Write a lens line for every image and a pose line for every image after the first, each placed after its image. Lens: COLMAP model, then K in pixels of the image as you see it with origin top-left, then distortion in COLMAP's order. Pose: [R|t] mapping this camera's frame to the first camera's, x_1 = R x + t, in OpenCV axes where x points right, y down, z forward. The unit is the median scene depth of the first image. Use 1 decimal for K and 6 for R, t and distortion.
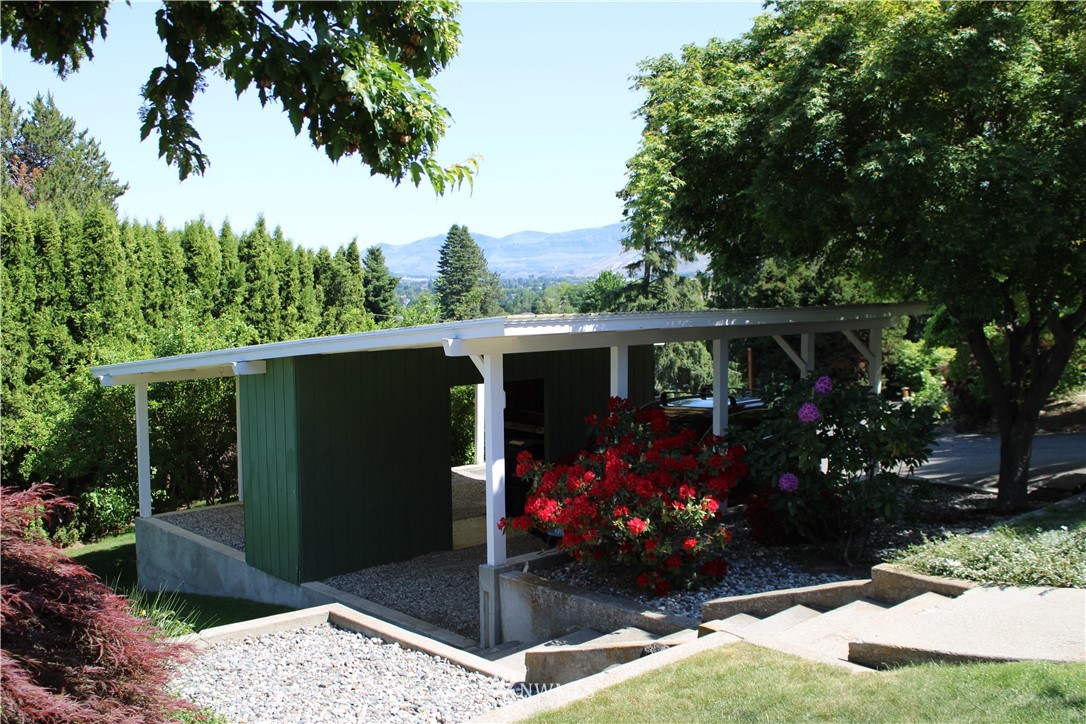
lens RADIAL K [[1145.3, 0, 542.9], [0, 1145.3, 361.2], [0, 0, 1]] dist [0.001720, 0.000000]
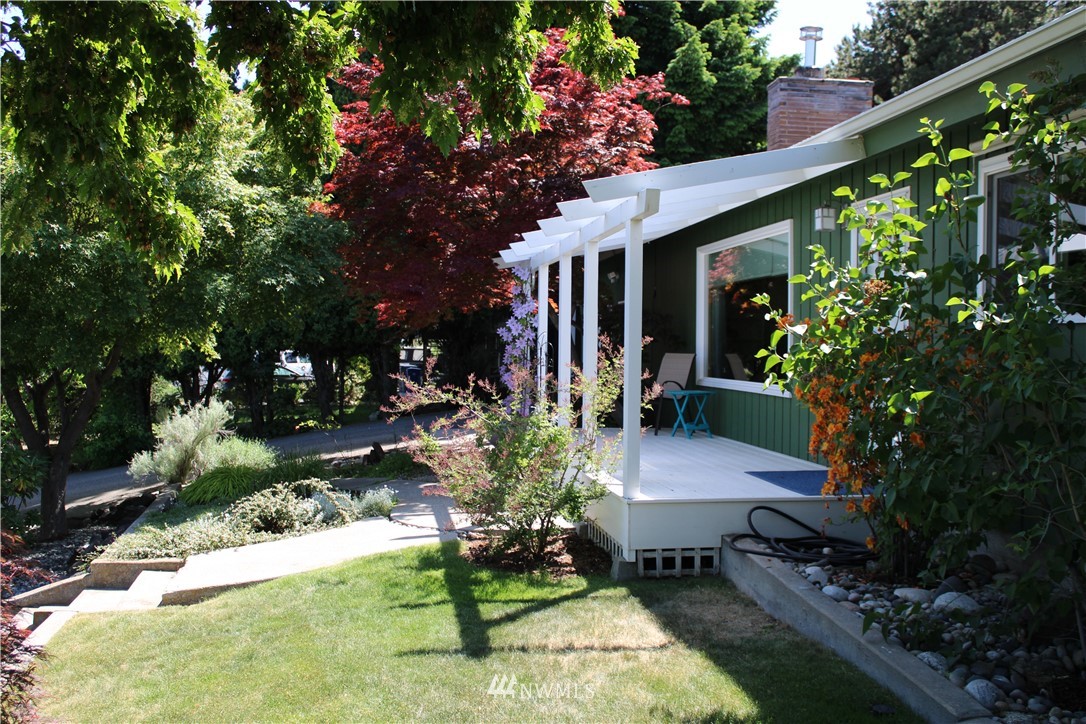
lens RADIAL K [[1145.3, 0, 543.1], [0, 1145.3, 360.6], [0, 0, 1]] dist [0.001720, 0.000000]
pose [[0.554879, -0.001920, 0.831929, -0.654667], [0.051437, 0.998163, -0.032004, 0.026573], [-0.830339, 0.060551, 0.553959, -0.195066]]
